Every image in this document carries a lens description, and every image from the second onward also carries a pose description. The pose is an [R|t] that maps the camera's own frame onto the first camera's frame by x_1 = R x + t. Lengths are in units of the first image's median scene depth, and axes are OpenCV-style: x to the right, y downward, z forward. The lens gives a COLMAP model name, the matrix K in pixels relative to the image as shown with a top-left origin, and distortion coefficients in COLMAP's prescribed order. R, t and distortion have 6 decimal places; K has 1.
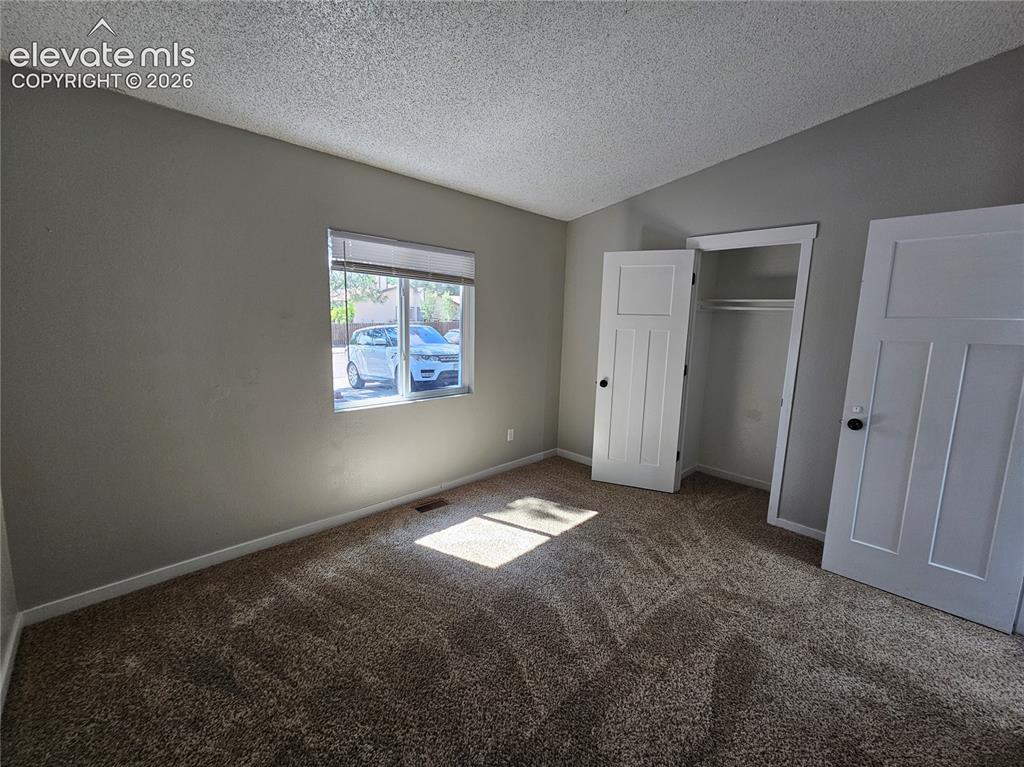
lens RADIAL K [[419.7, 0, 512.6], [0, 419.7, 377.4], [0, 0, 1]] dist [-0.001478, 0.000509]
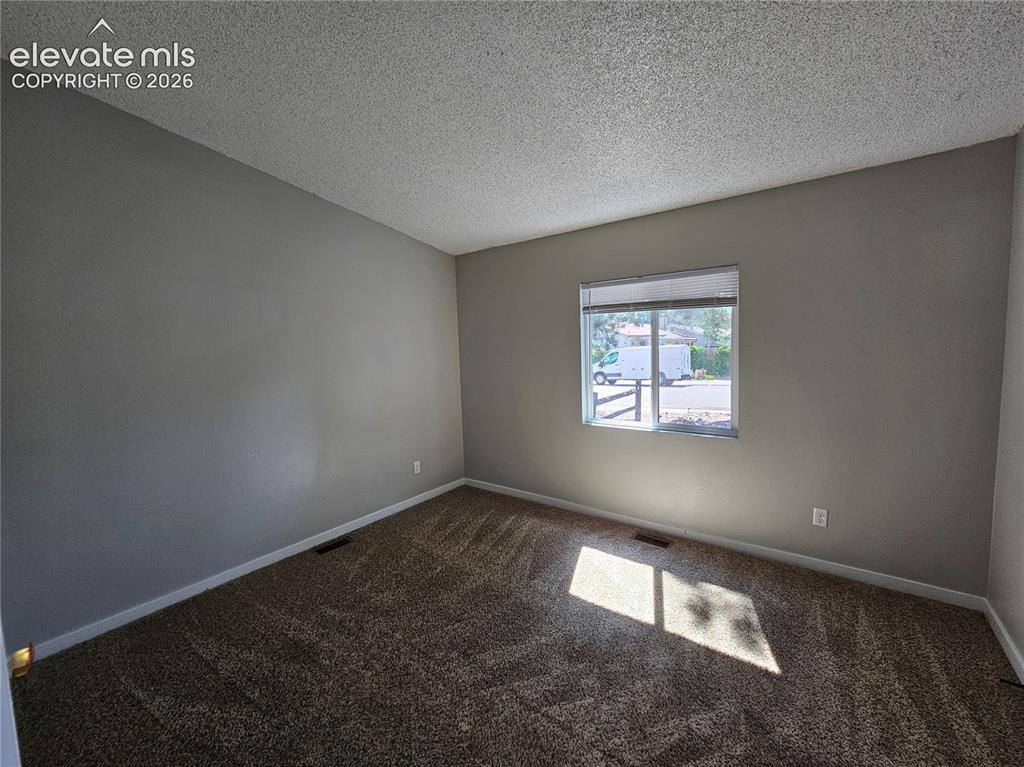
lens RADIAL K [[407.7, 0, 512.0], [0, 407.7, 383.5], [0, 0, 1]] dist [-0.000520, 0.000086]
pose [[0.155532, 0.054075, -0.986350, 0.745283], [-0.109757, 0.993264, 0.037147, -0.059428], [0.981714, 0.102481, 0.160419, 0.554173]]
